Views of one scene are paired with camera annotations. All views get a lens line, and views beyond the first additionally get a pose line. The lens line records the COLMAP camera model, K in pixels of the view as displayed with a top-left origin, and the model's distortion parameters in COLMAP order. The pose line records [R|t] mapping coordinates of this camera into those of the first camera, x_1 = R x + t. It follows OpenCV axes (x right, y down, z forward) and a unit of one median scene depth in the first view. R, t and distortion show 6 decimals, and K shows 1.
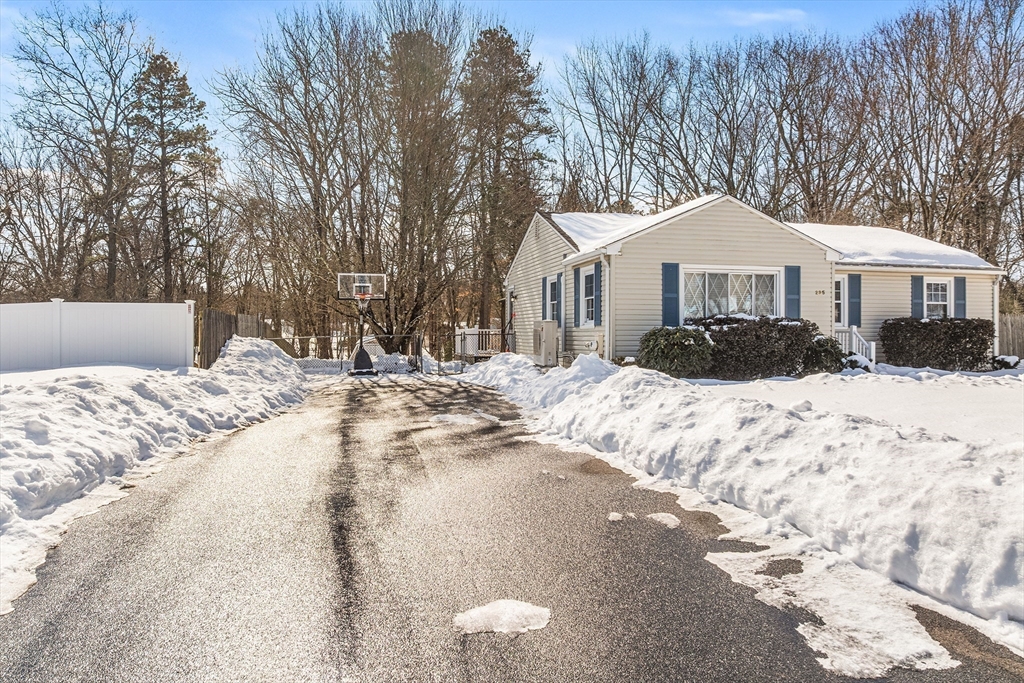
lens RADIAL K [[705.4, 0, 508.4], [0, 705.4, 341.9], [0, 0, 1]] dist [-0.026692, -0.000894]
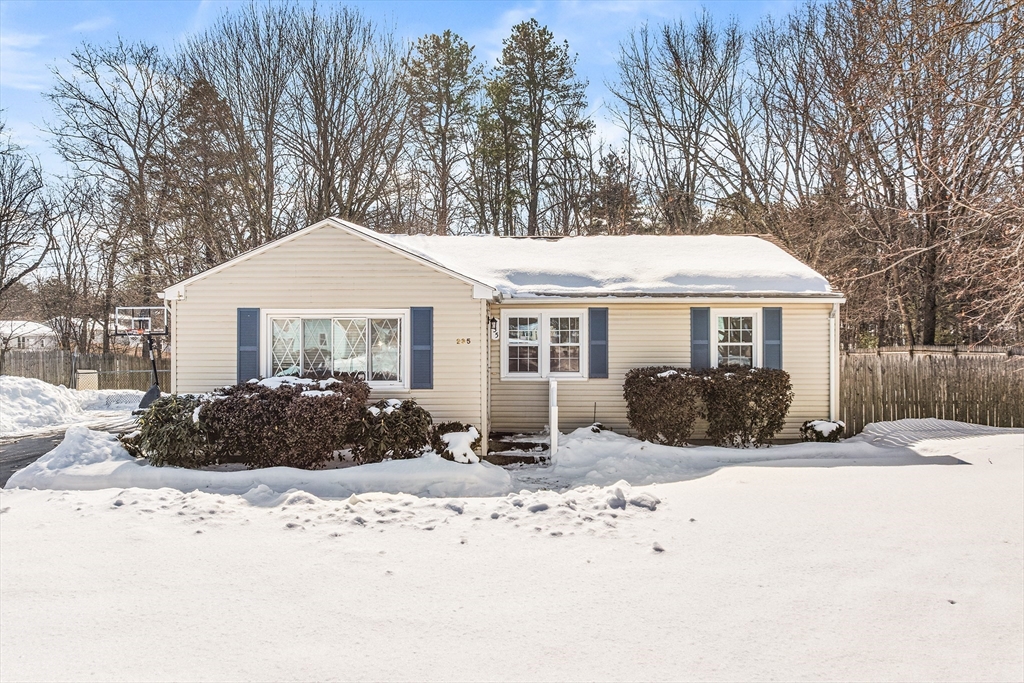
lens RADIAL K [[705.4, 0, 513.6], [0, 705.4, 340.4], [0, 0, 1]] dist [-0.026692, -0.000894]
pose [[0.973251, 0.000925, -0.229743, 0.588040], [-0.000391, 0.999997, 0.002369, -0.064729], [0.229744, -0.002215, 0.973249, 0.246345]]
